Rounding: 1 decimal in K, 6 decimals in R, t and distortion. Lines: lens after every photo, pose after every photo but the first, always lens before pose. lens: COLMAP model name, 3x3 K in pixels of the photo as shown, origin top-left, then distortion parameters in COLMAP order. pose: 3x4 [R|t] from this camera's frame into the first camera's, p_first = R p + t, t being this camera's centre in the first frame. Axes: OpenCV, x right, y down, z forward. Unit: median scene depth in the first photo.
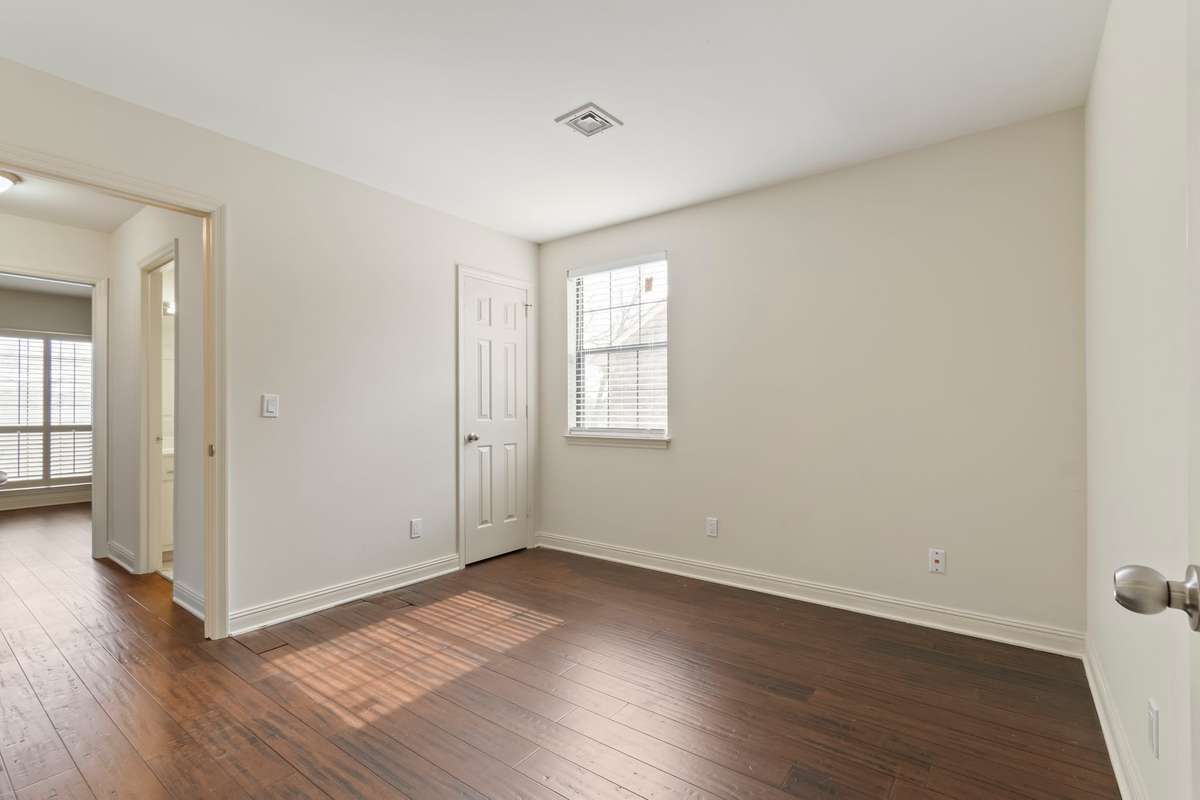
lens RADIAL K [[534.4, 0, 602.1], [0, 534.4, 413.3], [0, 0, 1]] dist [0.001830, 0.000192]
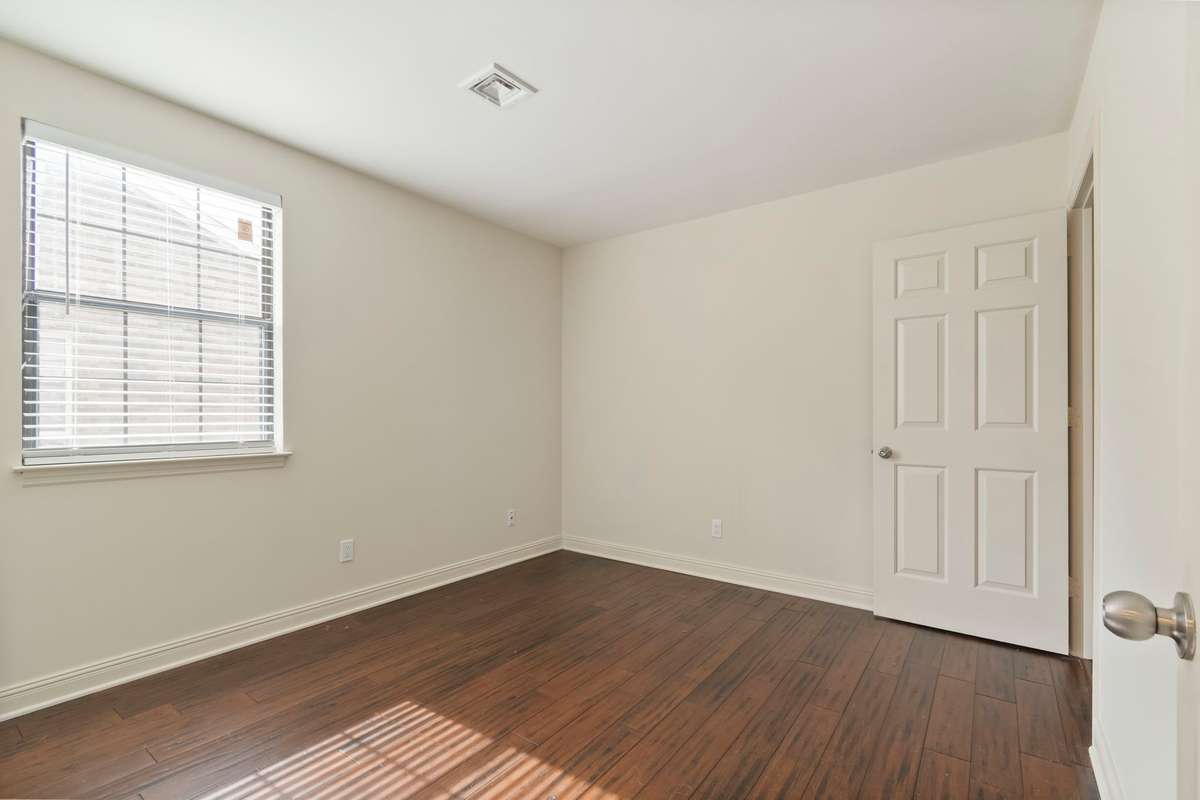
lens RADIAL K [[534.4, 0, 602.1], [0, 534.4, 413.3], [0, 0, 1]] dist [0.001830, 0.000192]
pose [[0.001539, 0.003033, 0.999994, -0.592154], [0.008583, 0.999959, -0.003047, -0.000412], [-0.999962, 0.008588, 0.001513, 0.539041]]
